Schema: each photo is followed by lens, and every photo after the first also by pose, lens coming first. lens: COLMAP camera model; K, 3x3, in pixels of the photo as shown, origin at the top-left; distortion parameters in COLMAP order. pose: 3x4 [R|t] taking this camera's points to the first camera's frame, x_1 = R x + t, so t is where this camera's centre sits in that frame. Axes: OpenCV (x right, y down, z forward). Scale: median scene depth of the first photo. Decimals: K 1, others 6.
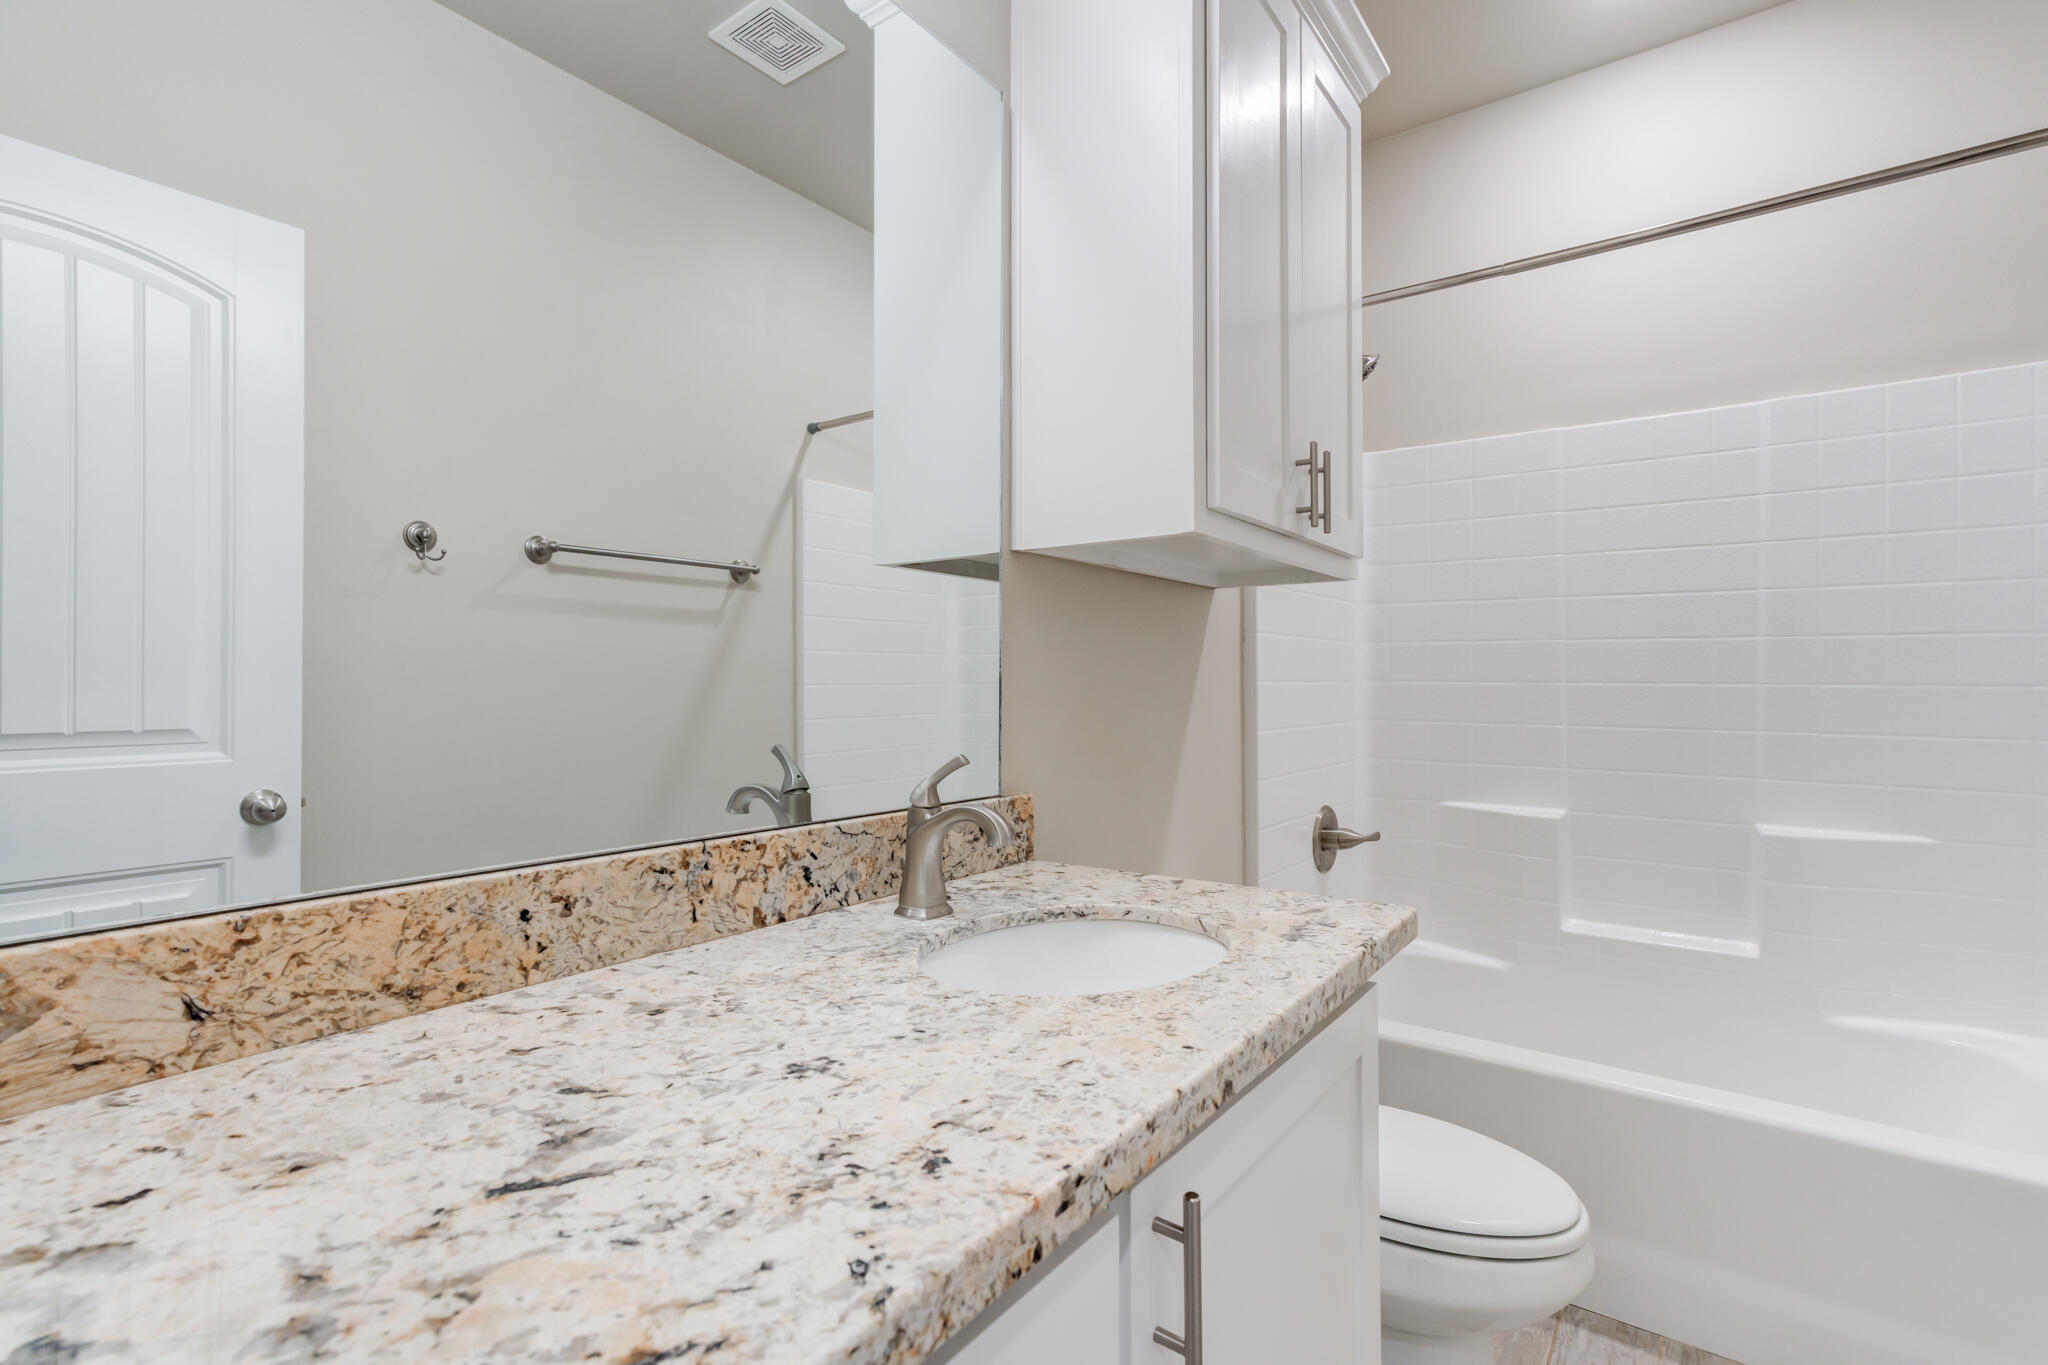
lens RADIAL K [[941.2, 0, 1001.8], [0, 941.2, 674.9], [0, 0, 1]] dist [-0.019033, 0.014527]
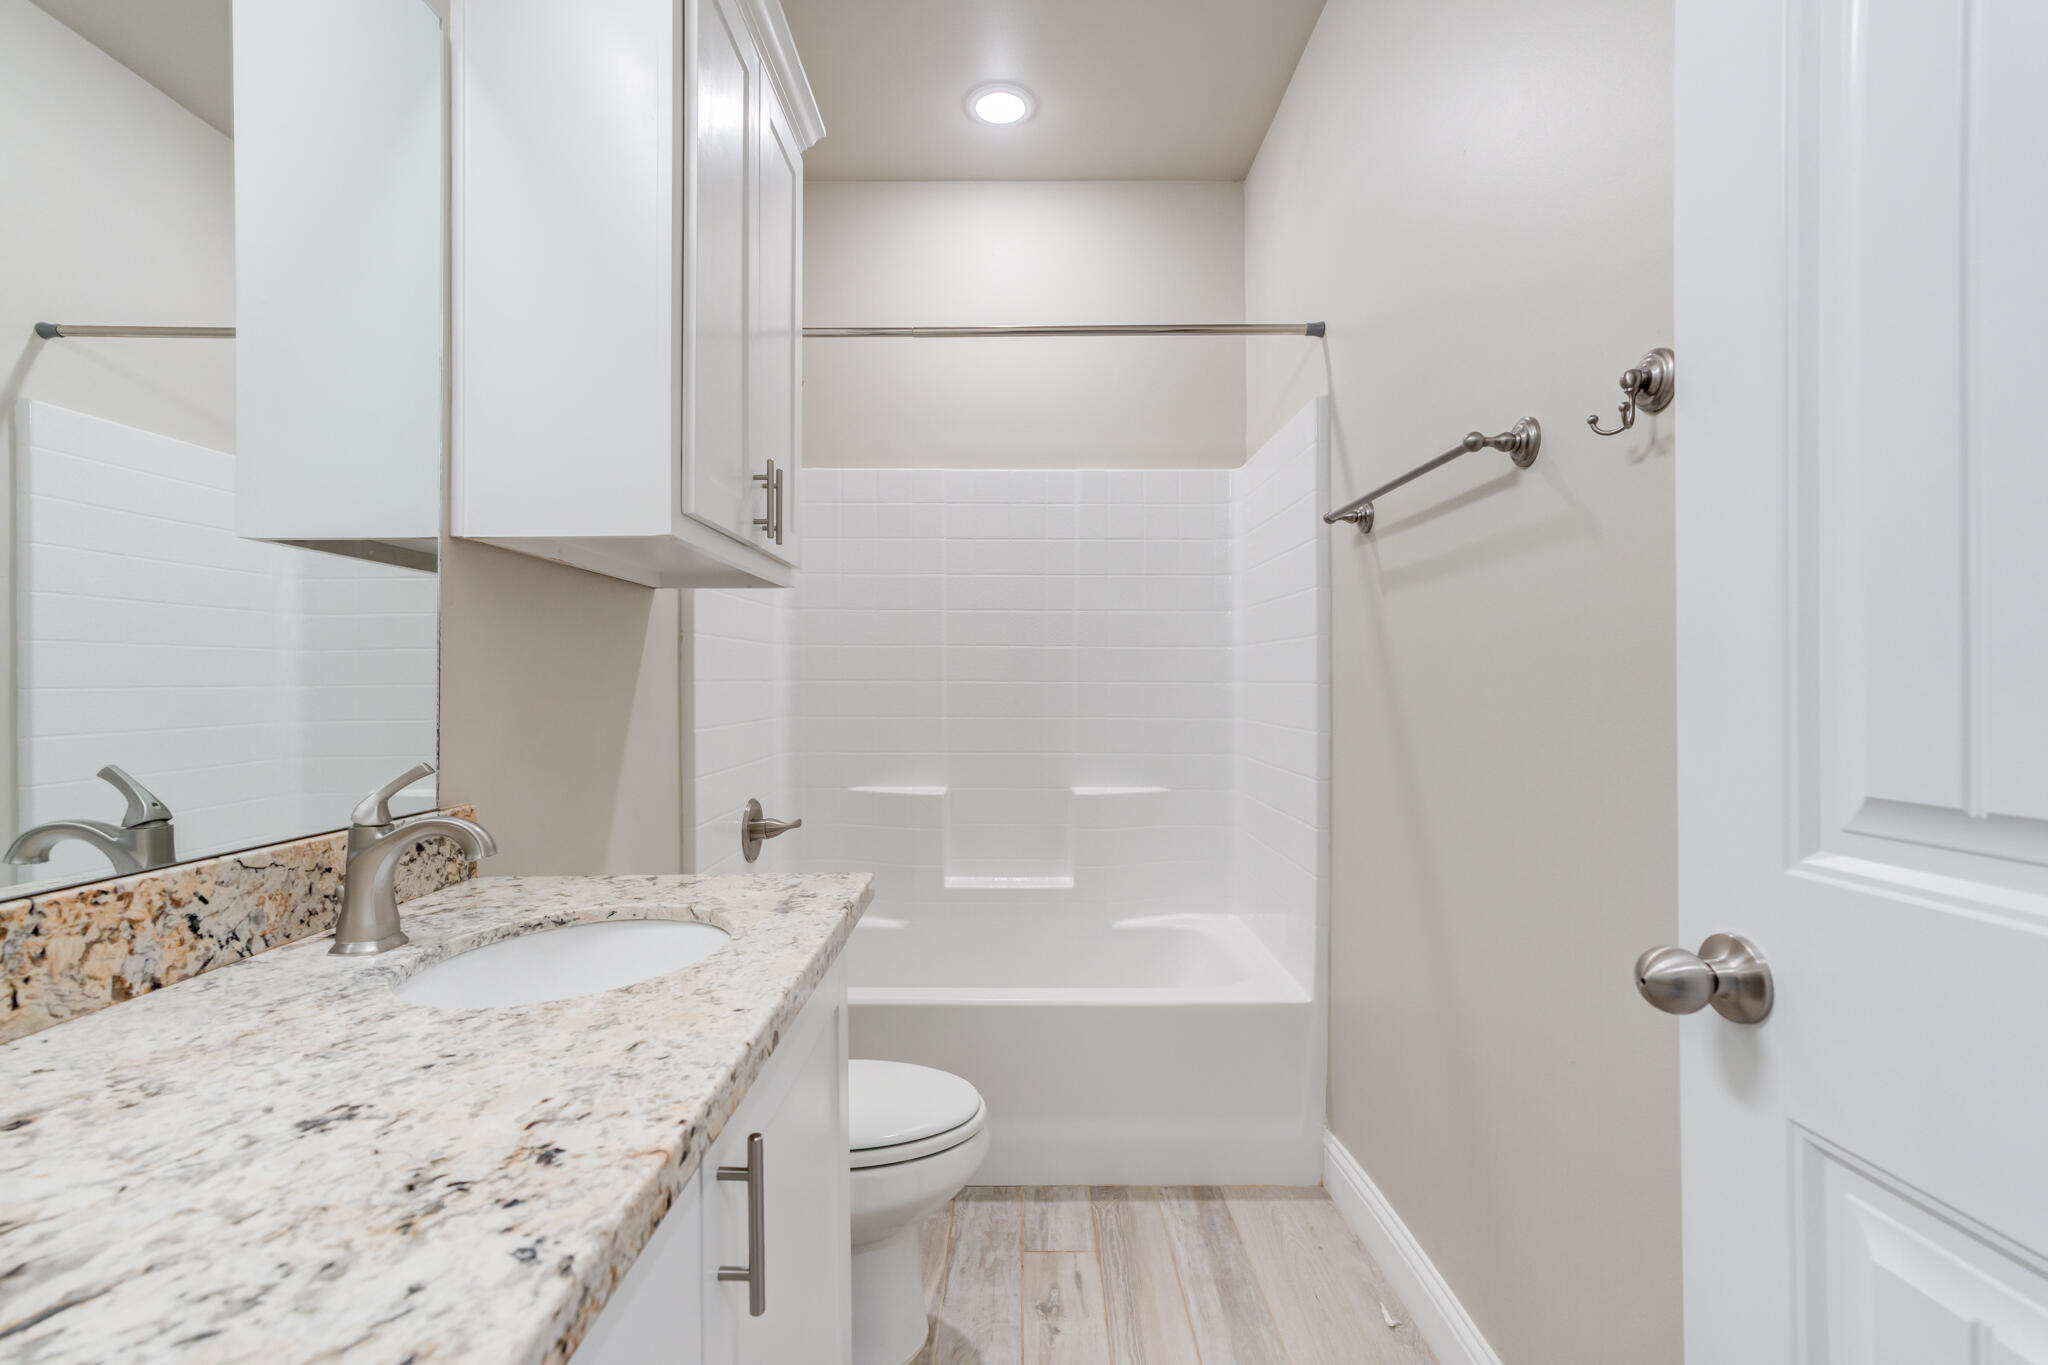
lens RADIAL K [[941.2, 0, 1001.8], [0, 941.2, 674.9], [0, 0, 1]] dist [-0.019033, 0.014527]
pose [[0.809764, 0.000039, 0.586756, -0.130651], [-0.000064, 1.000000, 0.000022, 0.000455], [-0.586756, -0.000055, 0.809764, -0.052503]]
